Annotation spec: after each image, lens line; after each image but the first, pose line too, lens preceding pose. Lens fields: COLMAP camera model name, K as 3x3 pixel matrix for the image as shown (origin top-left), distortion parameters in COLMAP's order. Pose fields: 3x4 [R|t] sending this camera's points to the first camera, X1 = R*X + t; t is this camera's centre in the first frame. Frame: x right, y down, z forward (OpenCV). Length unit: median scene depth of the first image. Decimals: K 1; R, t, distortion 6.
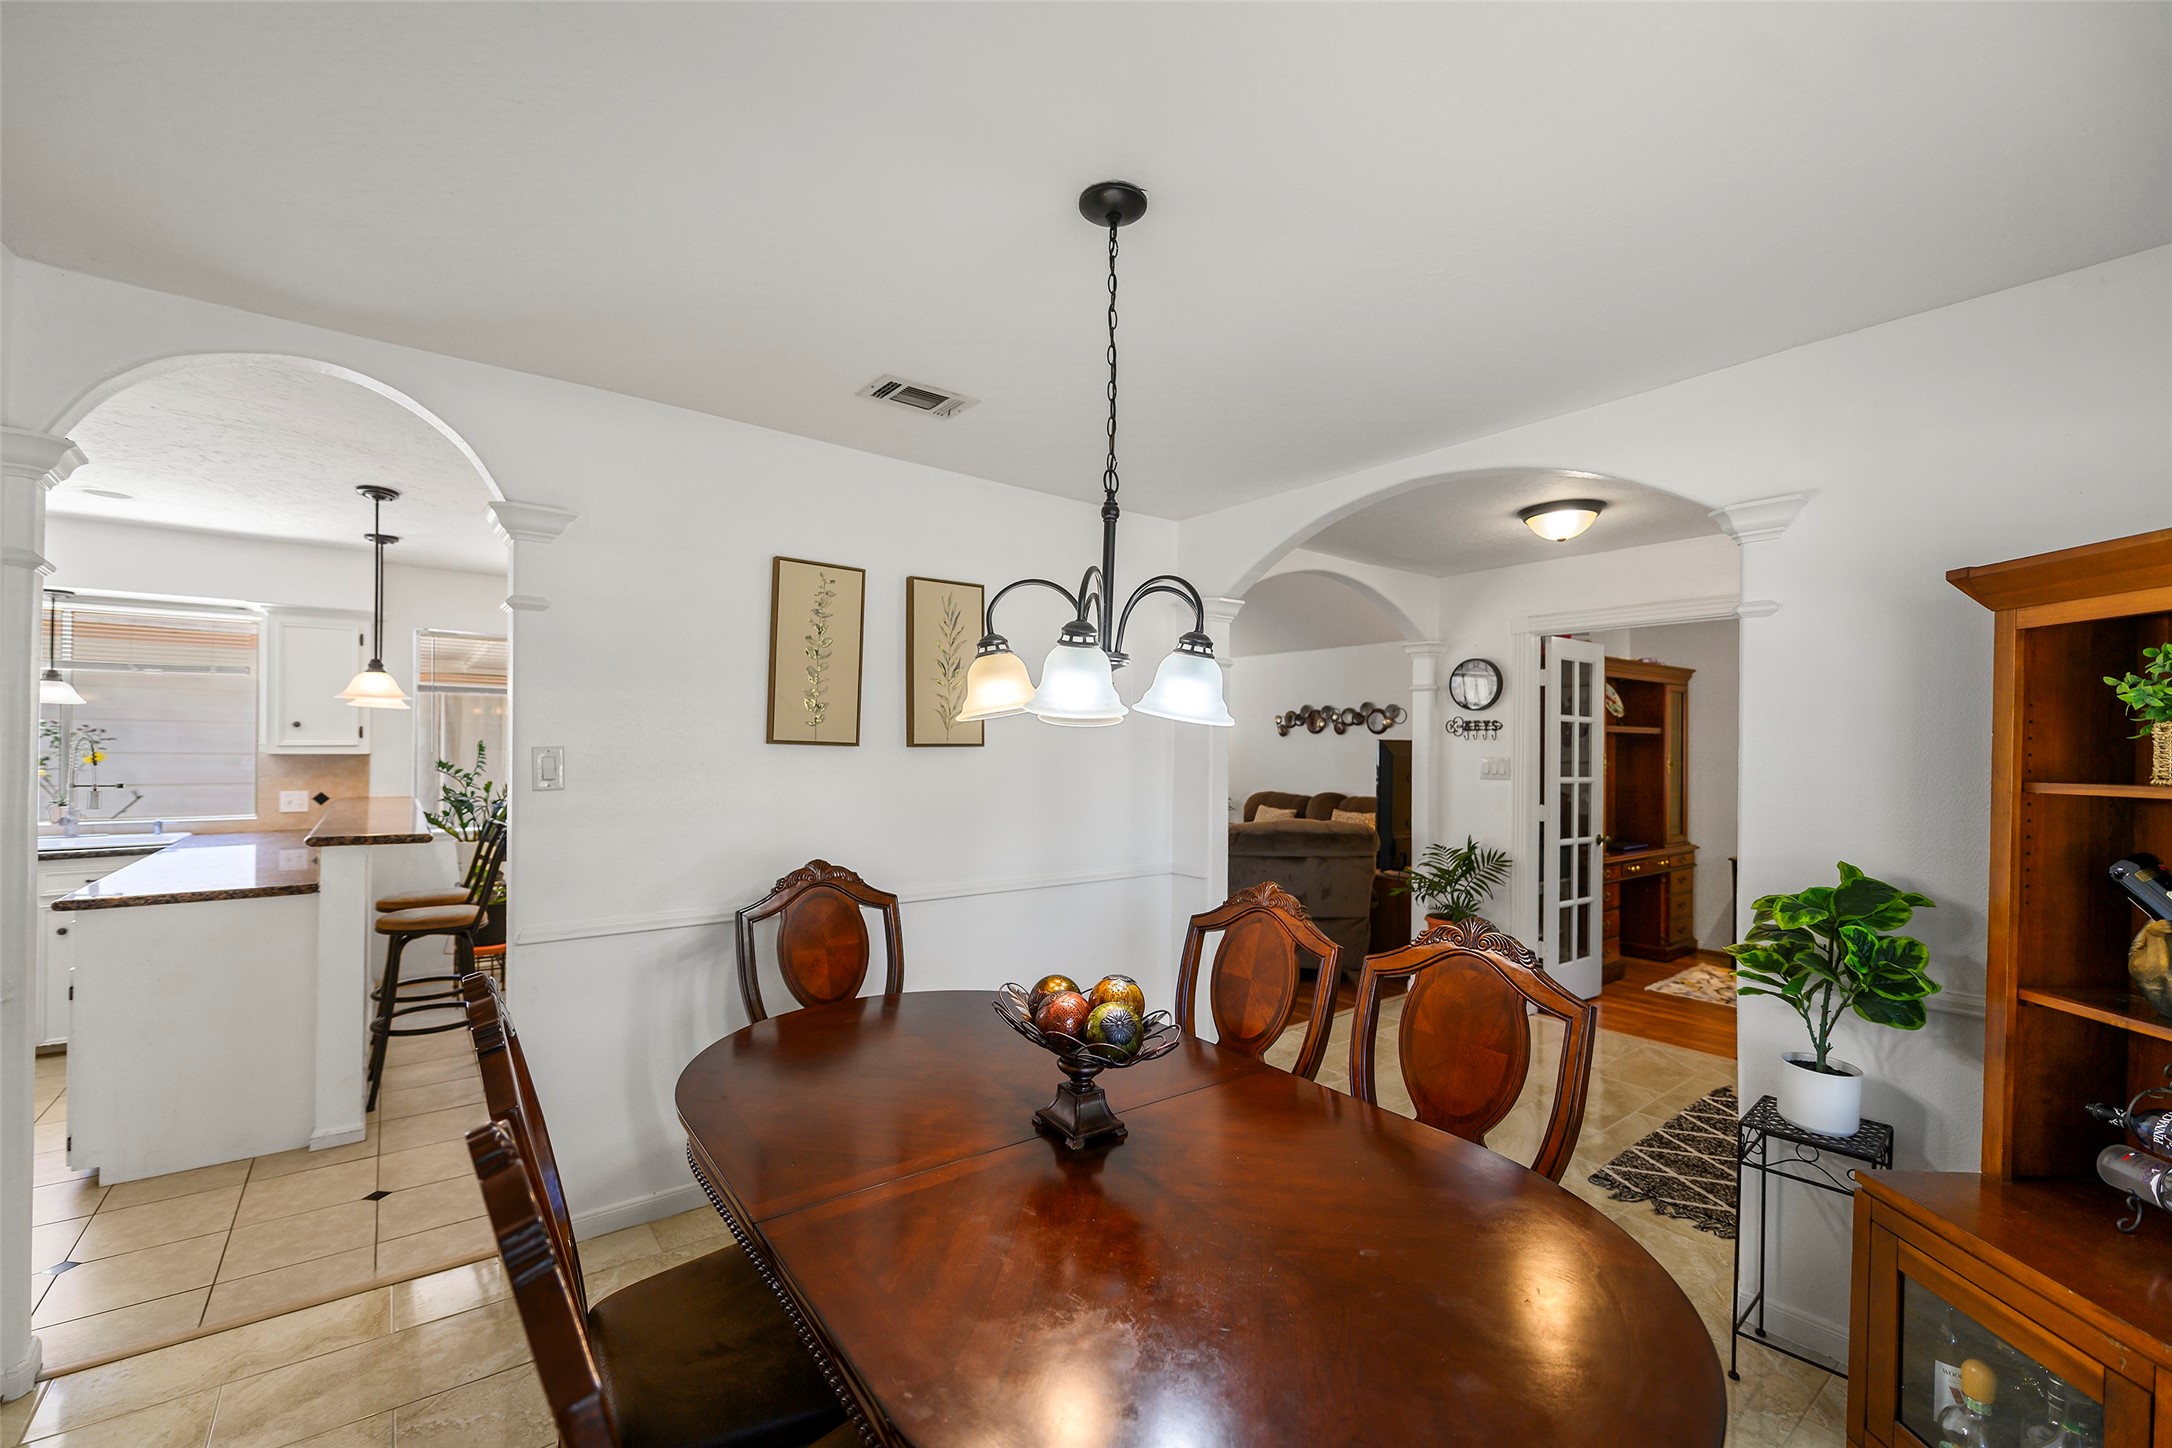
lens RADIAL K [[893.4, 0, 1065.8], [0, 893.4, 739.3], [0, 0, 1]] dist [0.002130, 0.000283]
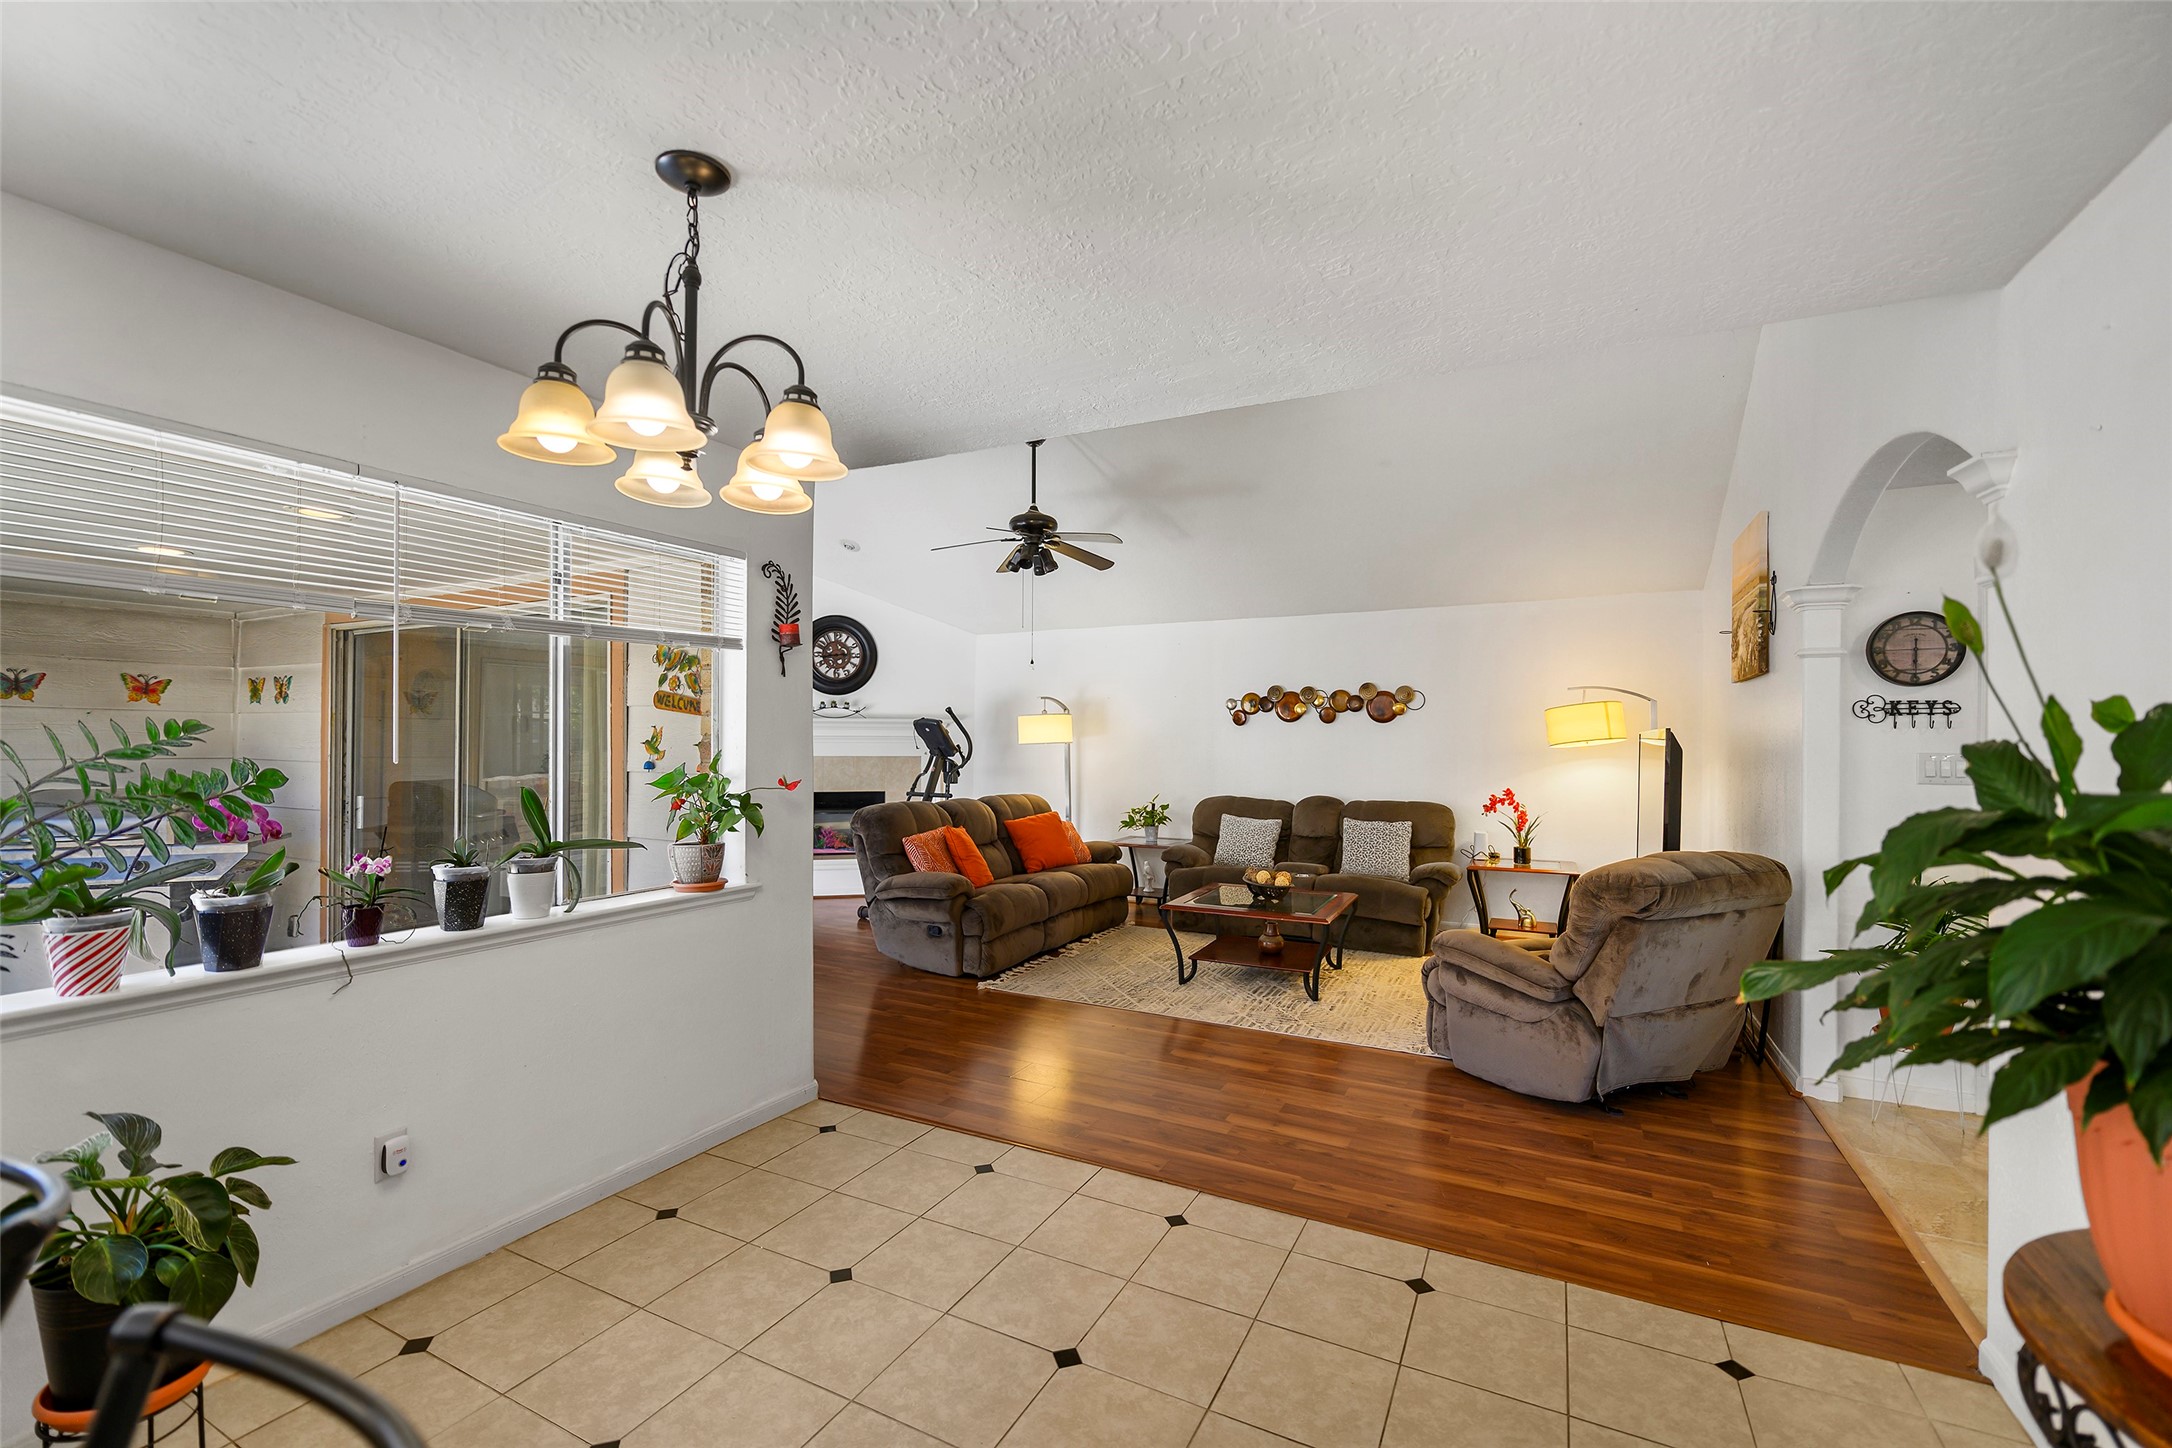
lens RADIAL K [[923.4, 0, 1075.7], [0, 923.4, 747.3], [0, 0, 1]] dist [-0.006840, 0.000264]
pose [[0.898661, -0.006461, 0.438596, -0.265077], [-0.001214, 0.999851, 0.017217, 0.002395], [-0.438642, -0.016005, 0.898519, 0.375089]]
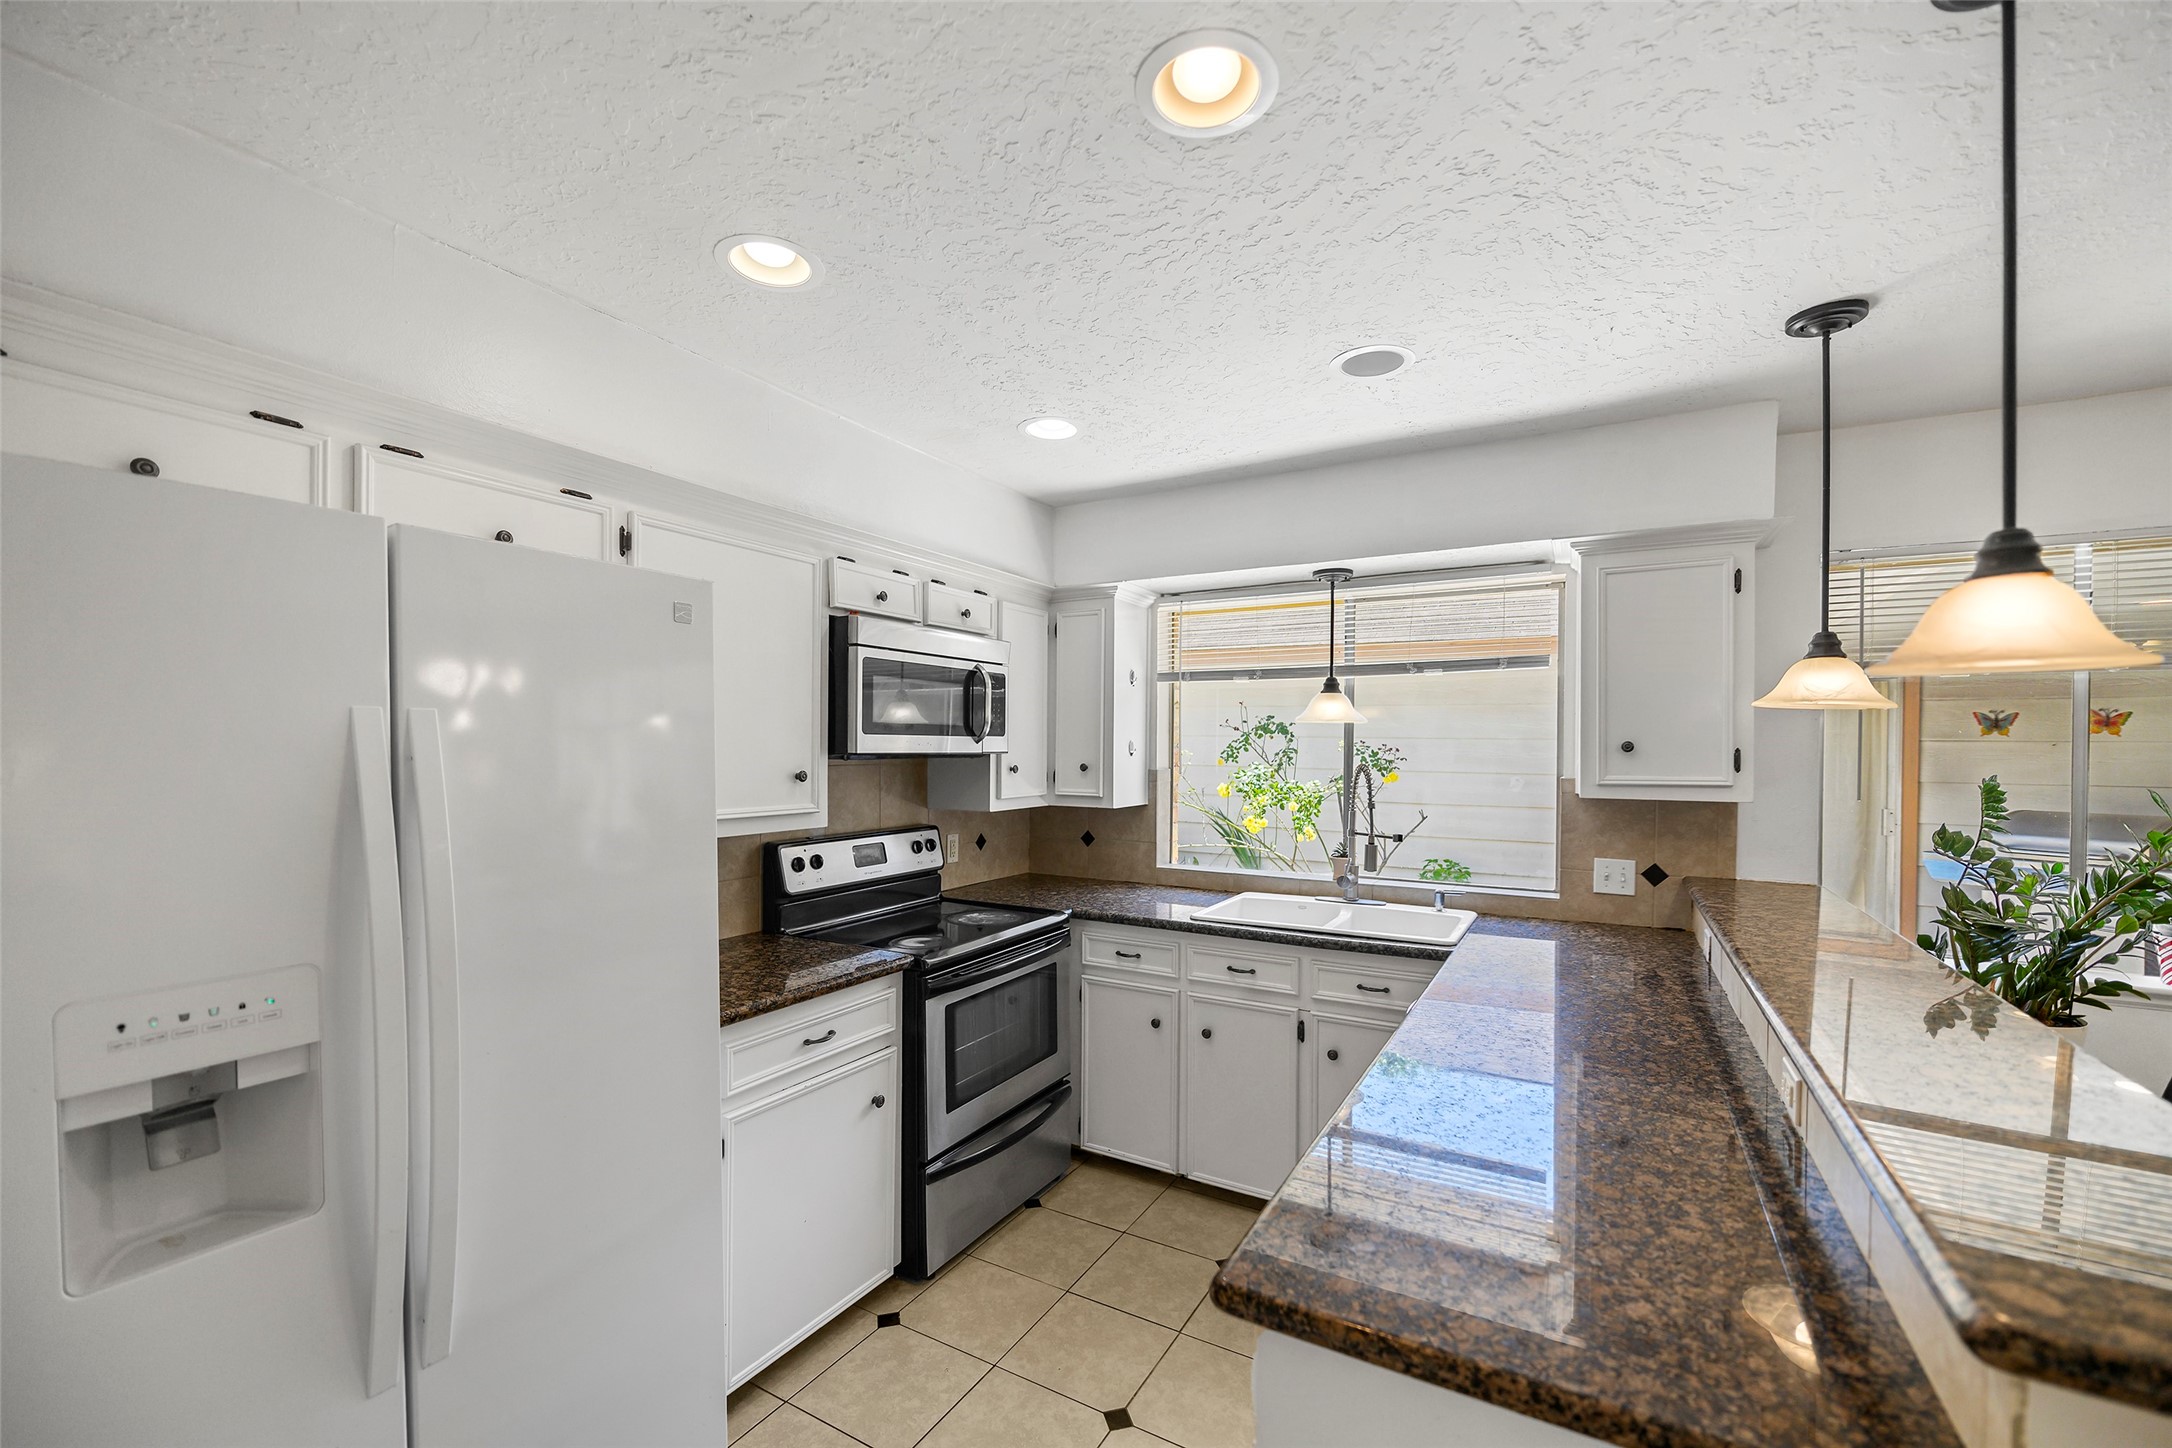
lens RADIAL K [[893.4, 0, 1084.4], [0, 893.4, 749.7], [0, 0, 1]] dist [0.002130, 0.000283]
pose [[0.405008, -0.001949, -0.914311, -0.270277], [0.005091, 0.999987, 0.000123, -0.009187], [0.914299, -0.004705, 0.405013, 0.257965]]
